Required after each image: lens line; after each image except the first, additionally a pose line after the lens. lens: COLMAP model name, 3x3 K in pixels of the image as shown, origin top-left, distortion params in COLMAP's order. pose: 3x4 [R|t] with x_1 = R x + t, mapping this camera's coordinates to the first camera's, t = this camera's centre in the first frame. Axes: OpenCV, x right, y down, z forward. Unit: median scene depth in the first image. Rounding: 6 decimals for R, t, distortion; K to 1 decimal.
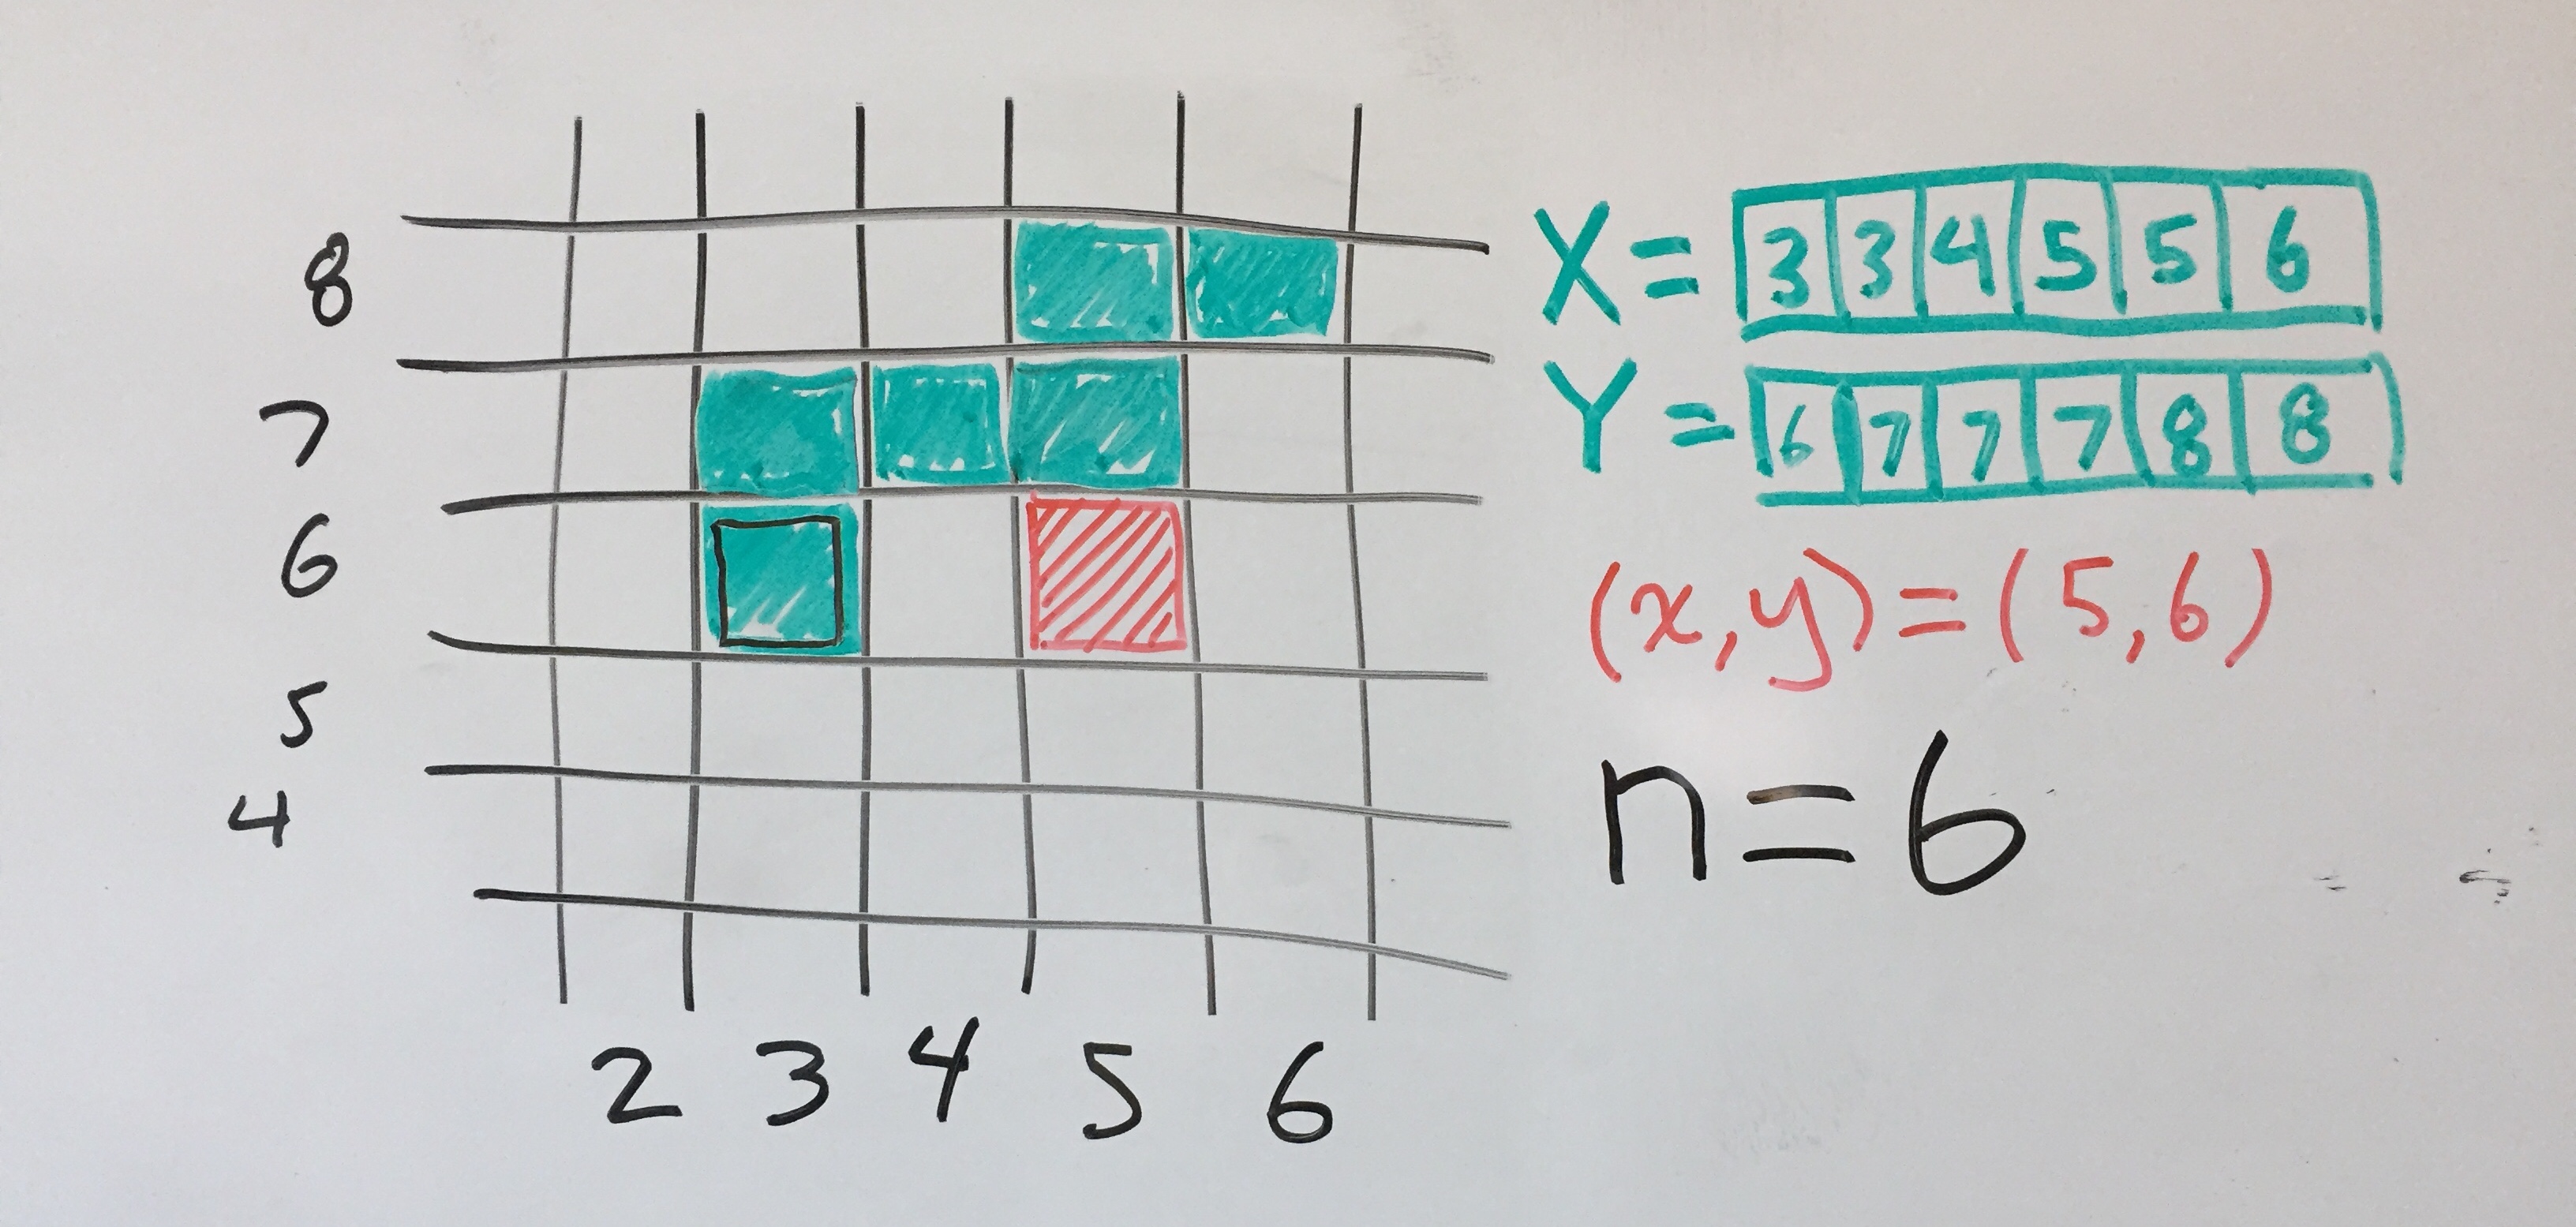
lens RADIAL K [[2031.5, 0, 1266.9], [0, 2031.5, 621.6], [0, 0, 1]] dist [0.059747, -0.001349]
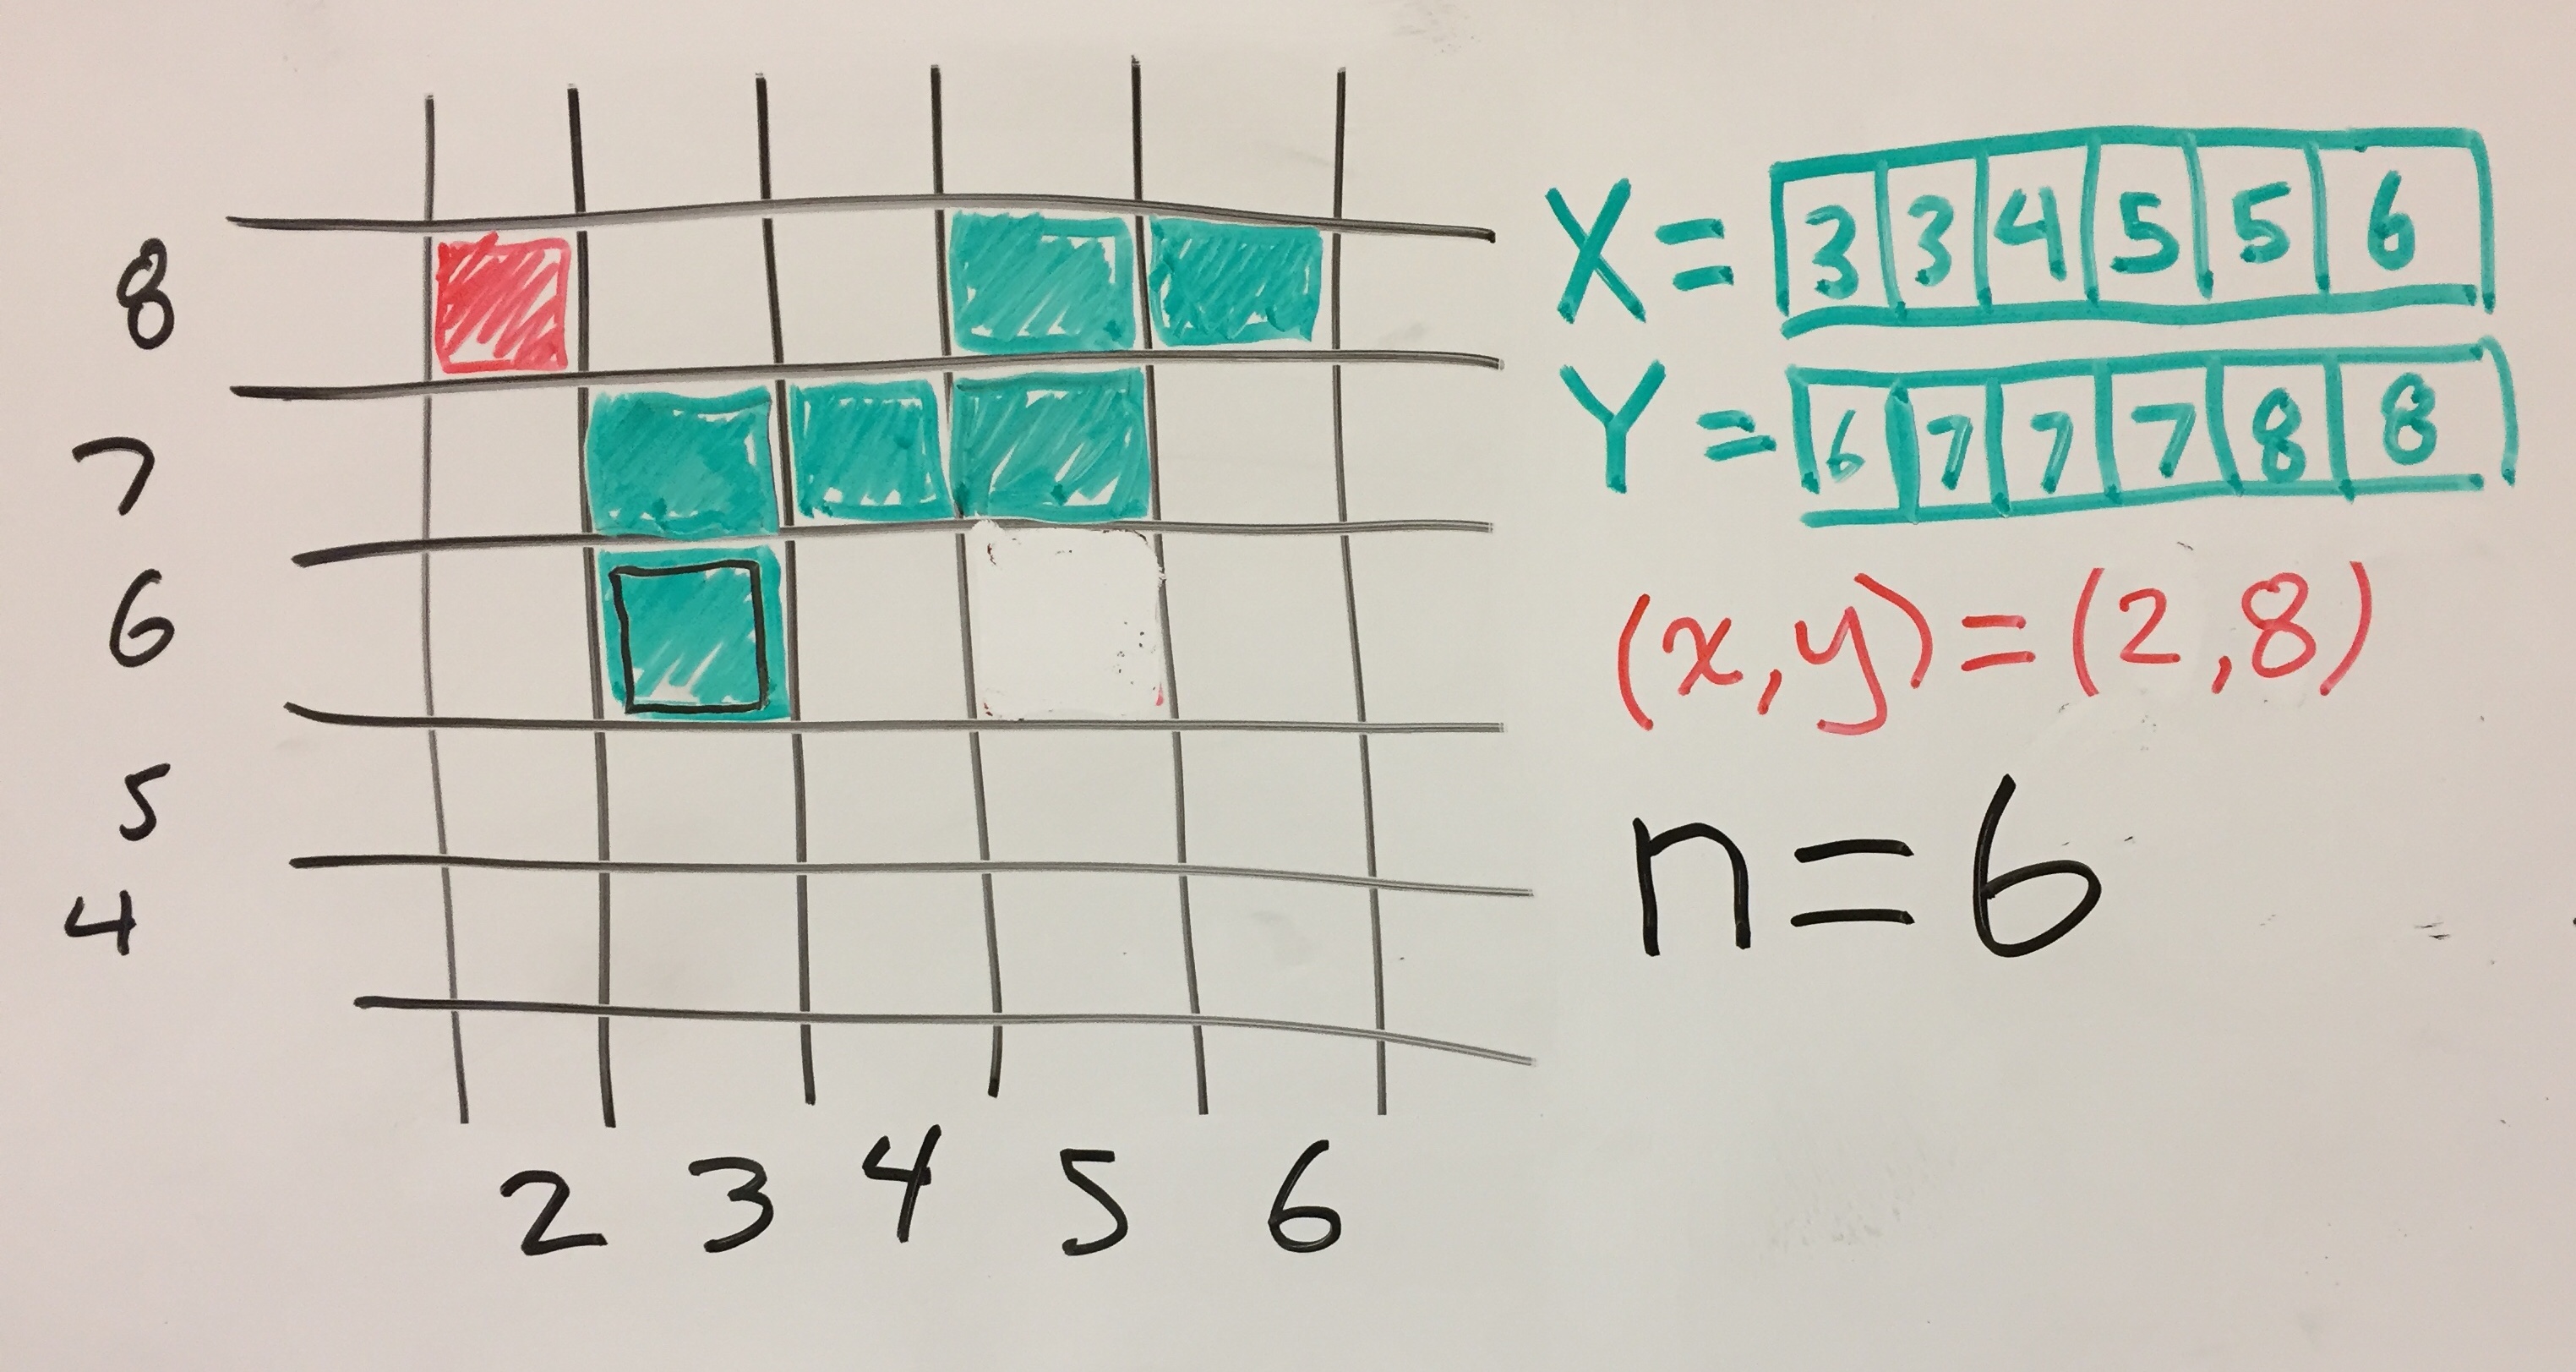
lens RADIAL K [[2090.7, 0, 1296.3], [0, 2090.7, 683.2], [0, 0, 1]] dist [-0.000930, 0.004824]
pose [[0.999572, -0.024496, 0.016022, 0.004527], [0.024493, 0.999700, 0.000392, 0.005913], [-0.016027, 0.000001, 0.999872, 0.101241]]
